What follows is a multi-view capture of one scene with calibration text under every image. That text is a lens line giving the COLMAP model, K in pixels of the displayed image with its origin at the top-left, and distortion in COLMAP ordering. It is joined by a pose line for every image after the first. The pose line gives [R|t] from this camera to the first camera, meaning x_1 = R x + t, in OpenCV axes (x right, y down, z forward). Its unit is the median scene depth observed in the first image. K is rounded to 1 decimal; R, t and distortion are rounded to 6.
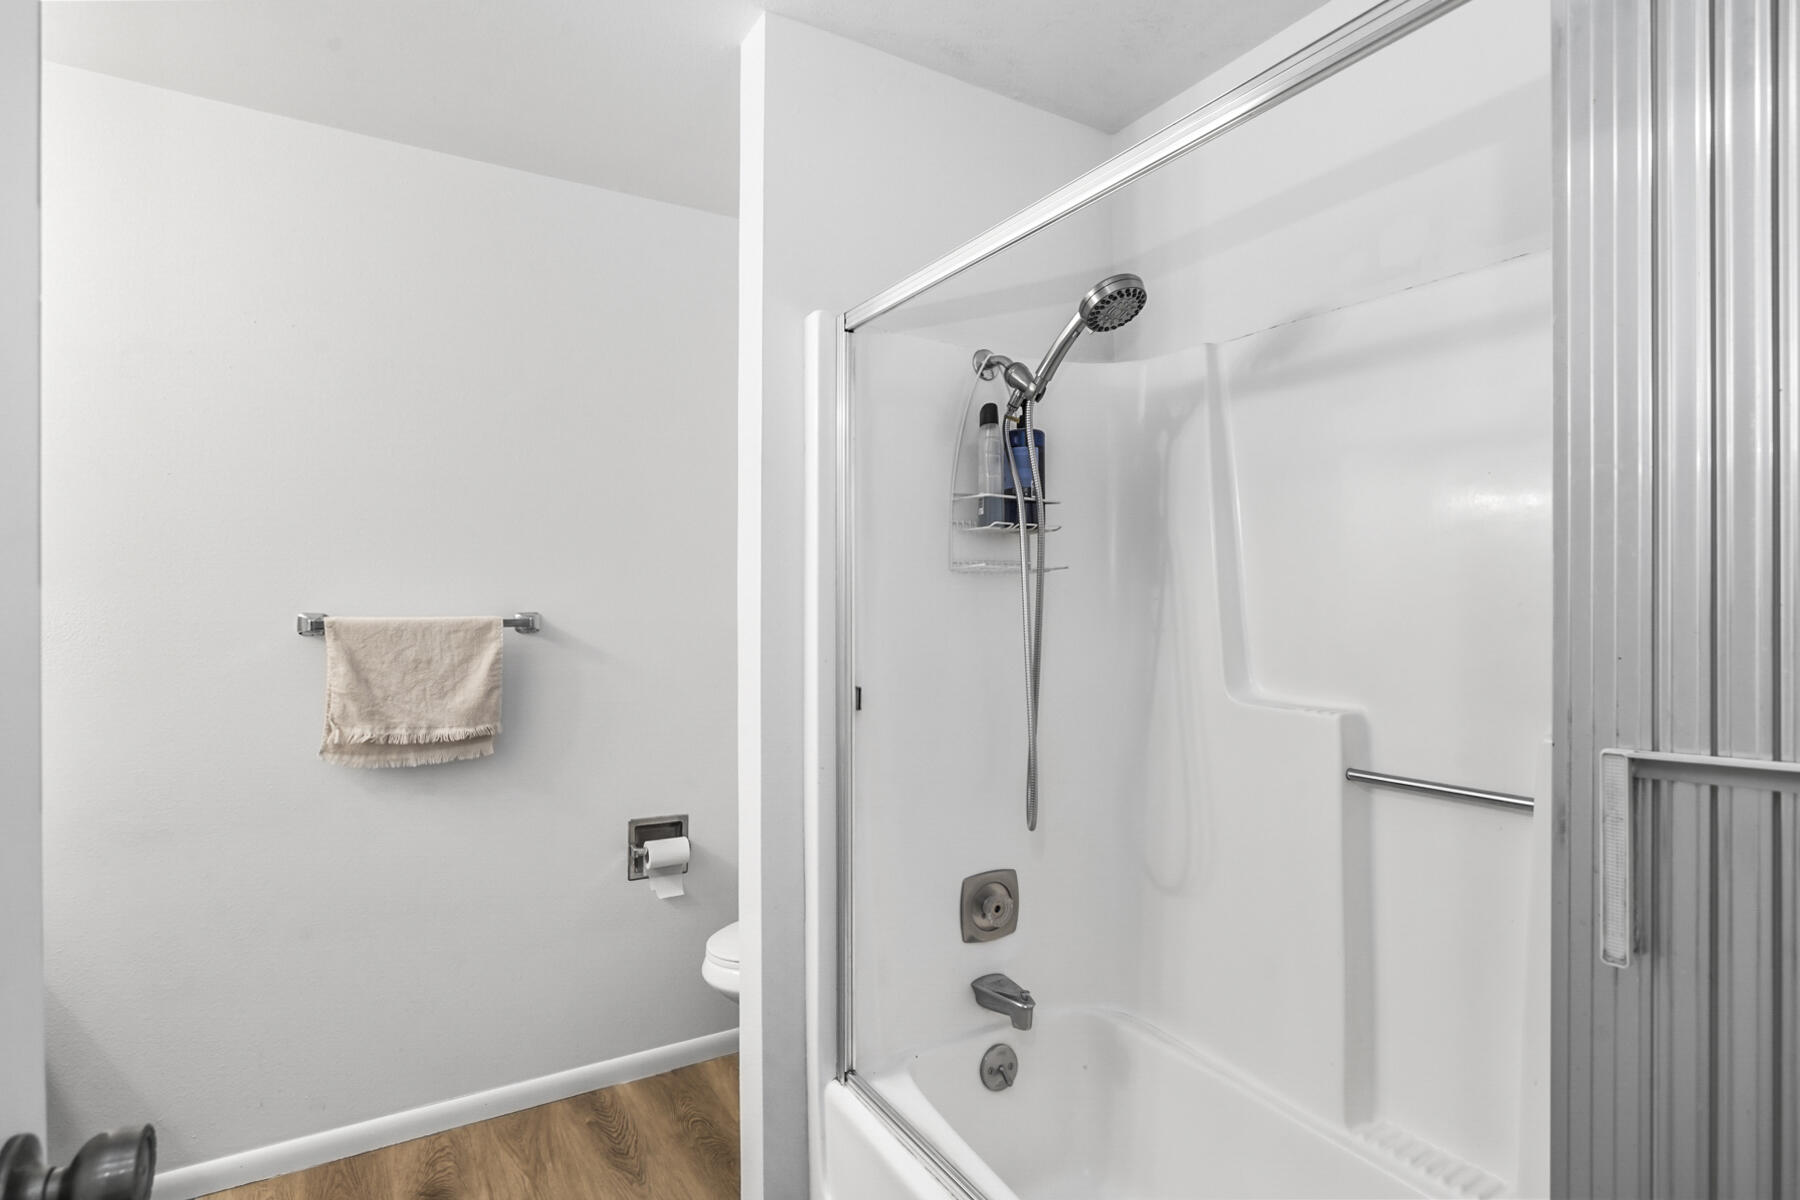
lens RADIAL K [[914.8, 0, 900.0], [0, 914.8, 600.0], [0, 0, 1]] dist [-0.031210, 0.016645]
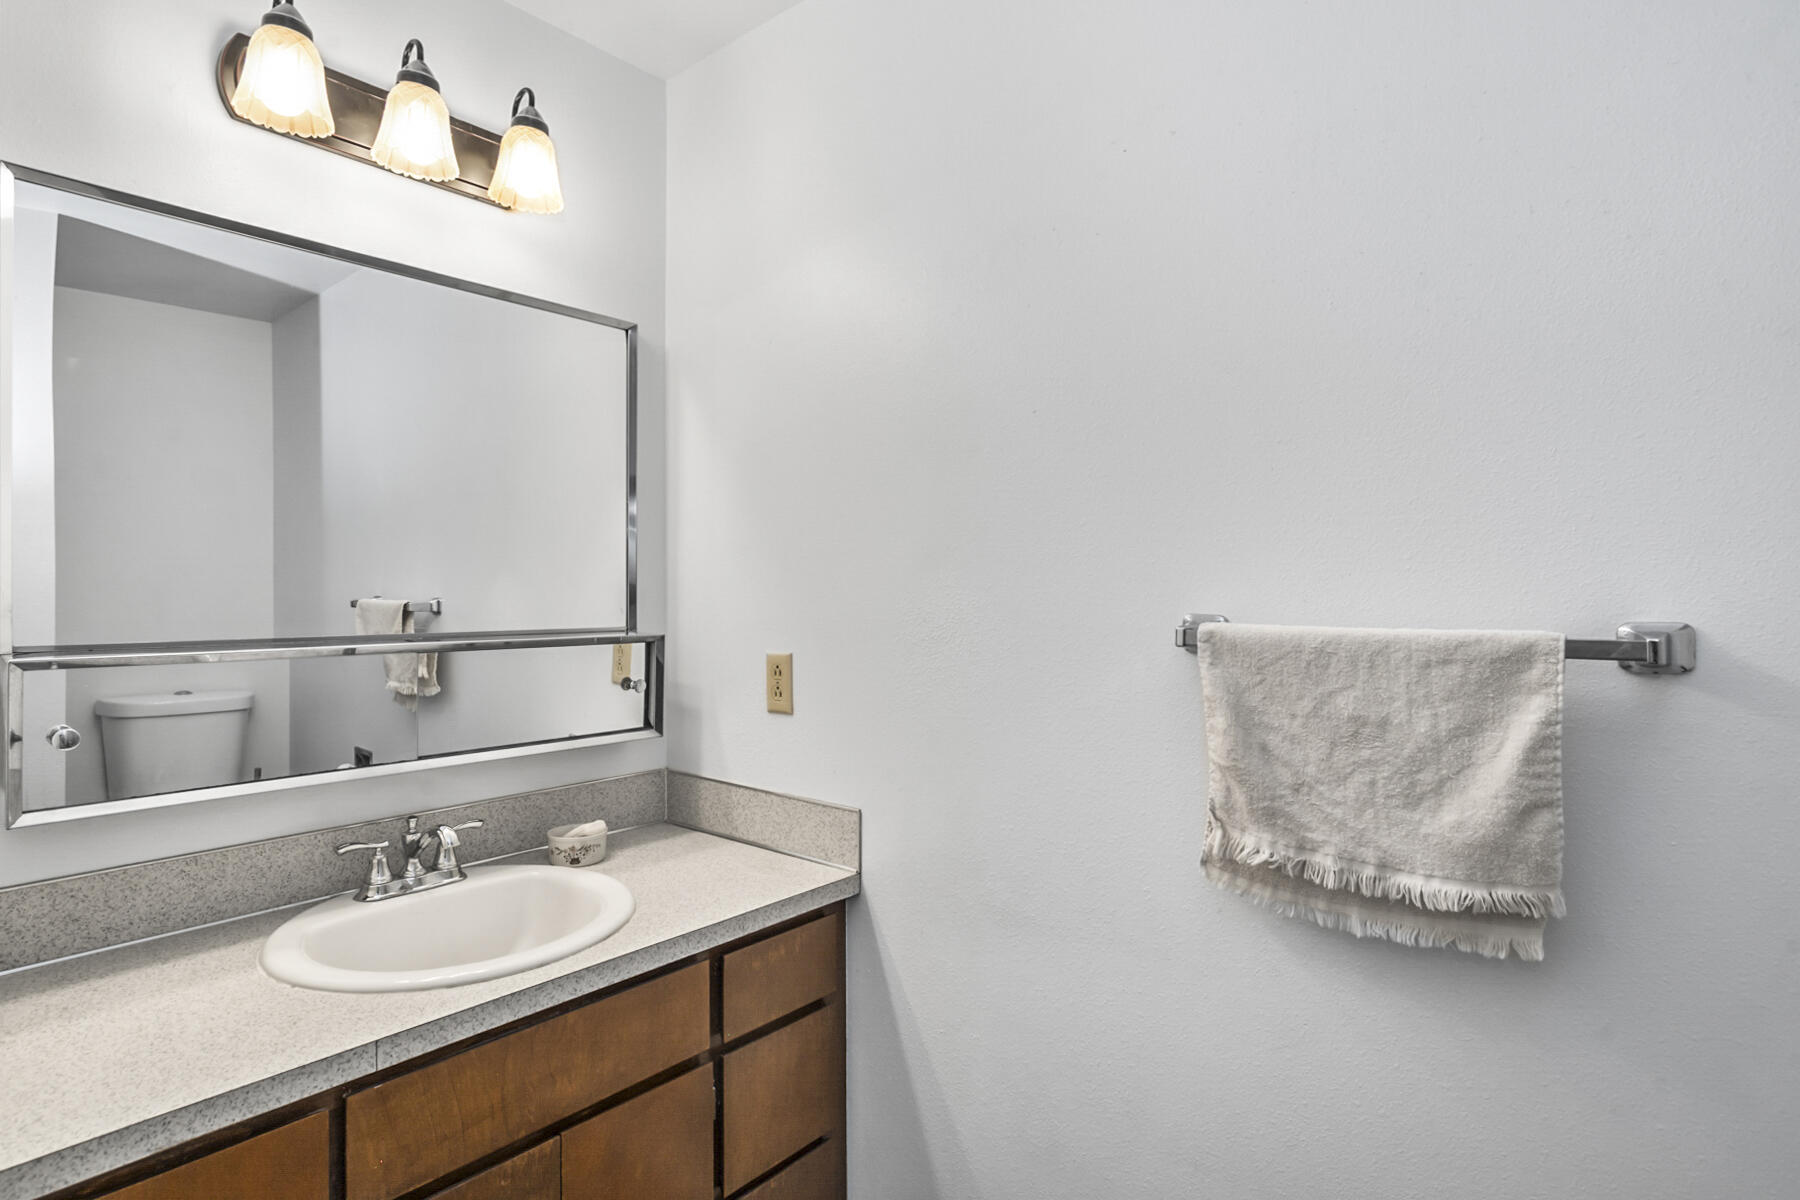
lens RADIAL K [[914.8, 0, 900.0], [0, 914.8, 600.0], [0, 0, 1]] dist [-0.031210, 0.016645]
pose [[0.325727, 0.002653, -0.945460, -0.160411], [-0.003241, 0.999993, 0.001690, 0.004390], [0.945458, 0.002514, 0.325733, 0.614698]]
